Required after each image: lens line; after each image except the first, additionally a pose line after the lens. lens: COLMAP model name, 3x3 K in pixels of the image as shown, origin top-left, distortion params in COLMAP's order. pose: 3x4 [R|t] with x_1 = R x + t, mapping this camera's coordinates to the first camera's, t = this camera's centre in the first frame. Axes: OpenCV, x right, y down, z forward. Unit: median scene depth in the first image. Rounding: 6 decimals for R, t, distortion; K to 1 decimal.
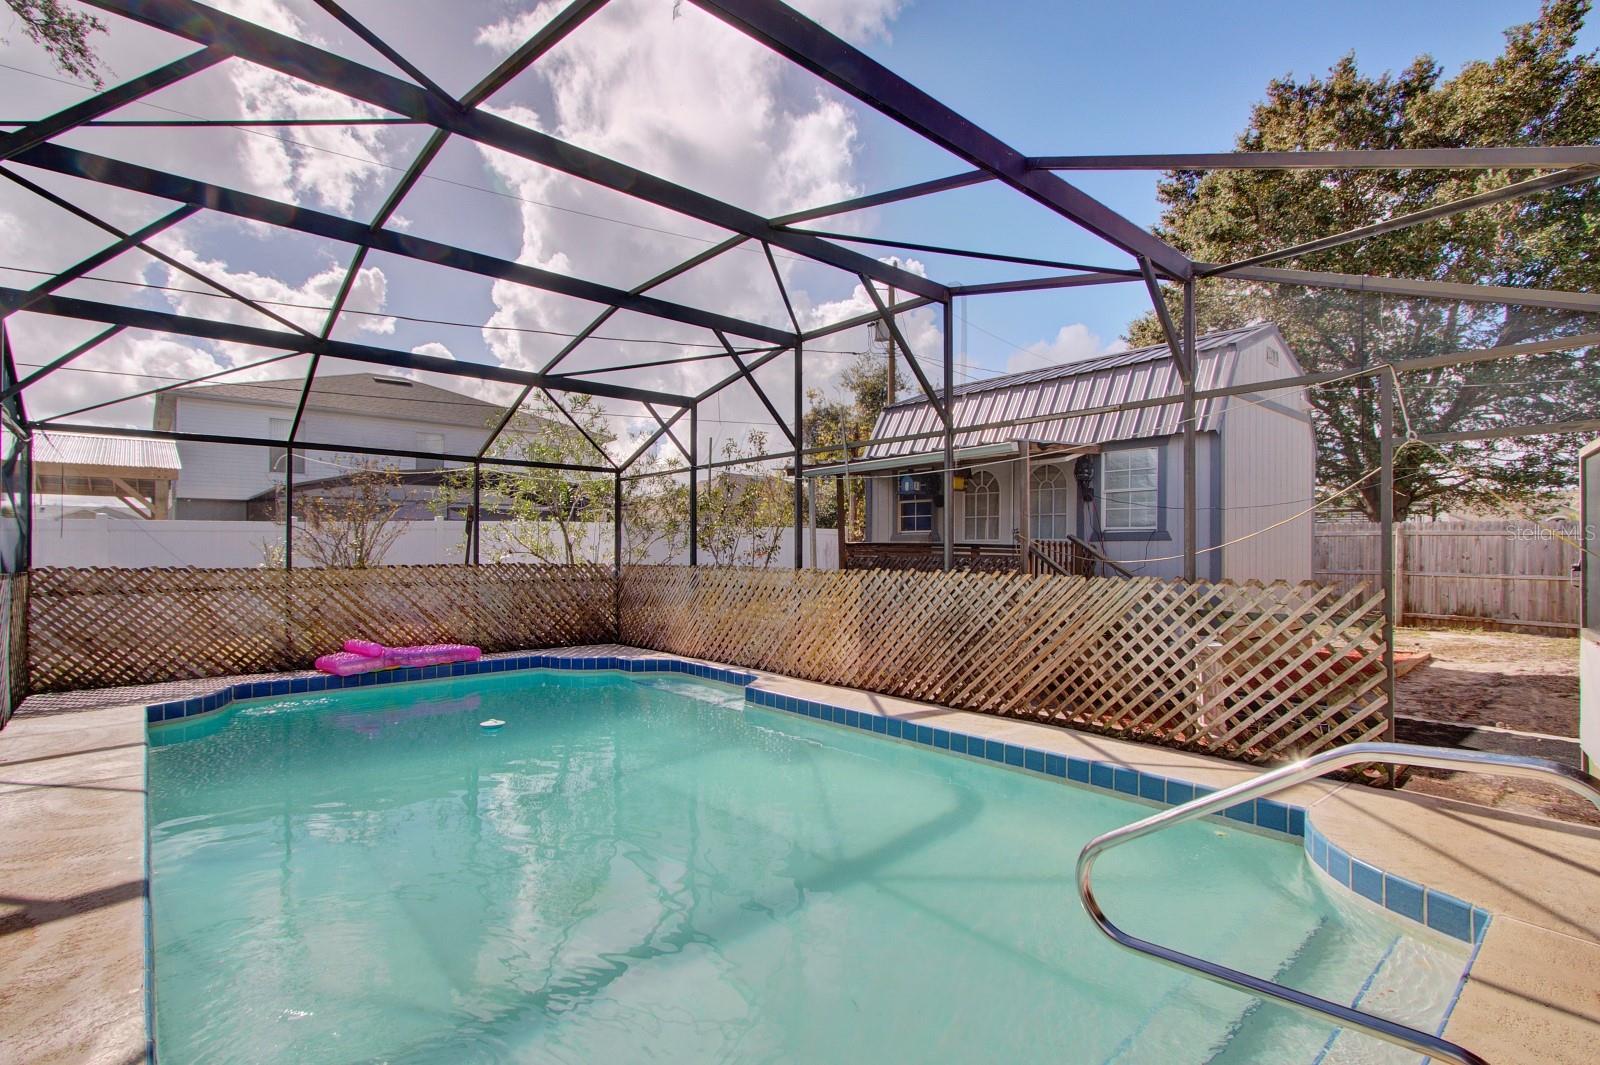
lens RADIAL K [[721.2, 0, 786.9], [0, 721.2, 542.1], [0, 0, 1]] dist [-0.002089, 0.003758]
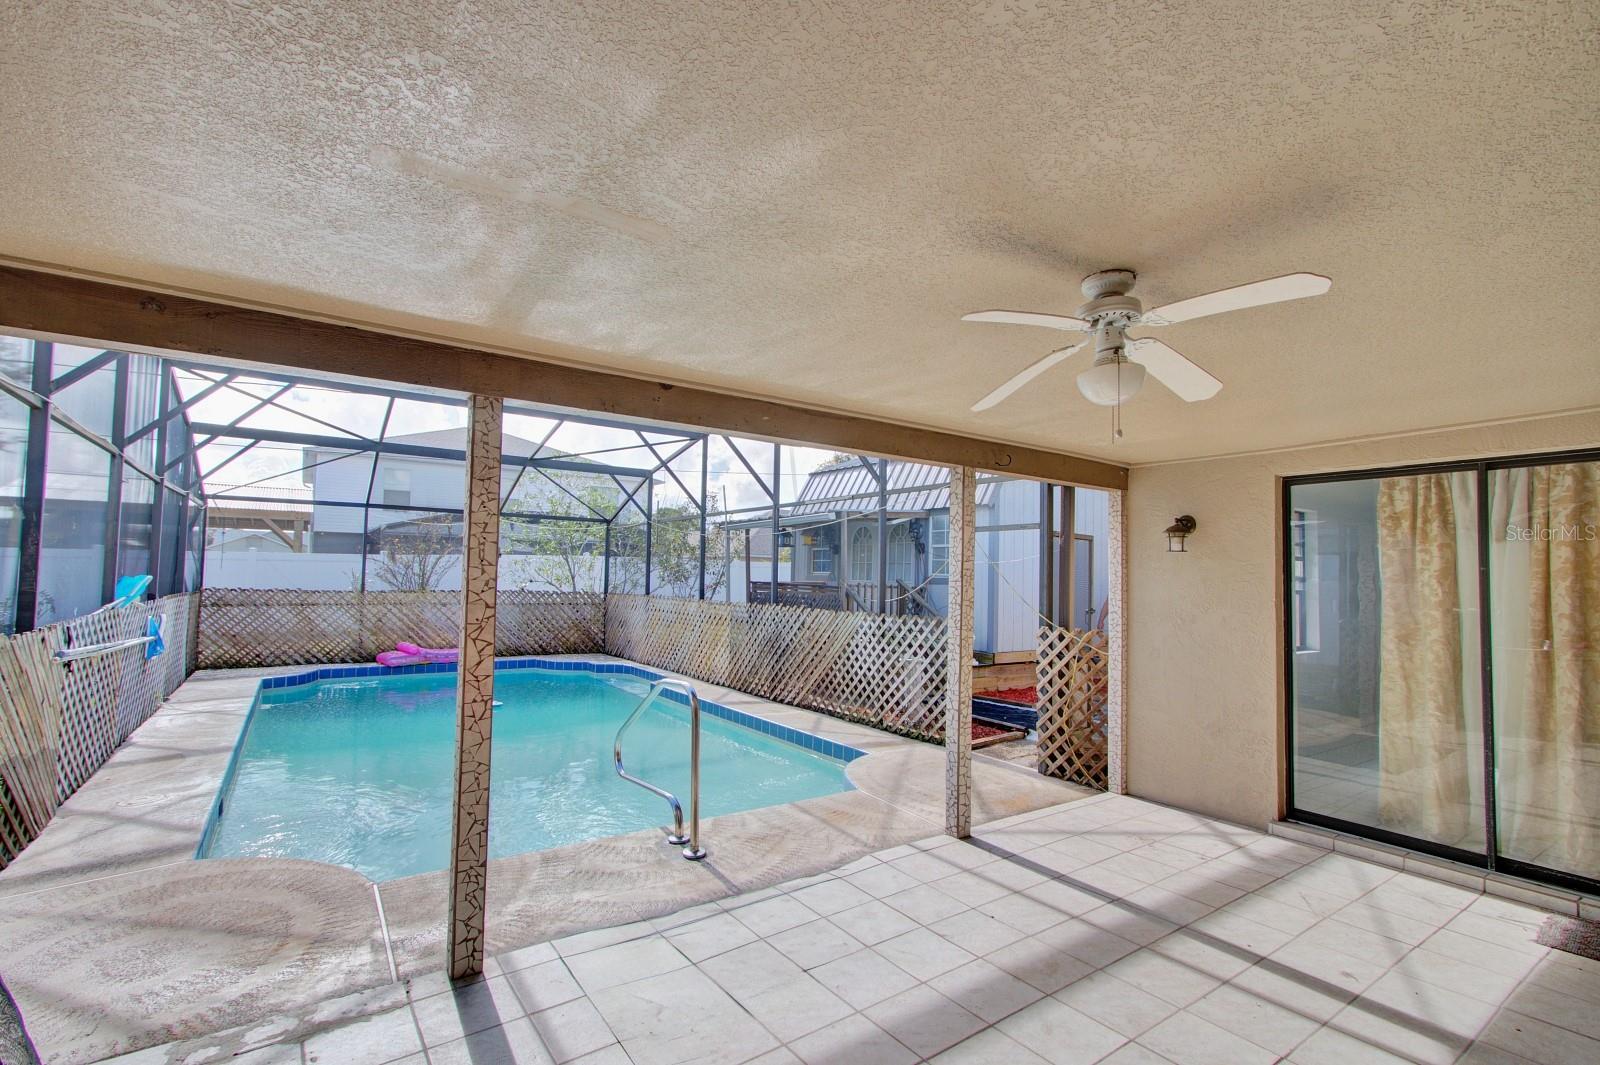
lens RADIAL K [[721.2, 0, 811.5], [0, 721.2, 537.5], [0, 0, 1]] dist [-0.002089, 0.003758]
pose [[0.992848, 0.013457, -0.118621, 0.421375], [-0.018532, 0.998955, -0.041784, -0.030708], [0.117934, 0.043684, 0.992060, -0.375675]]
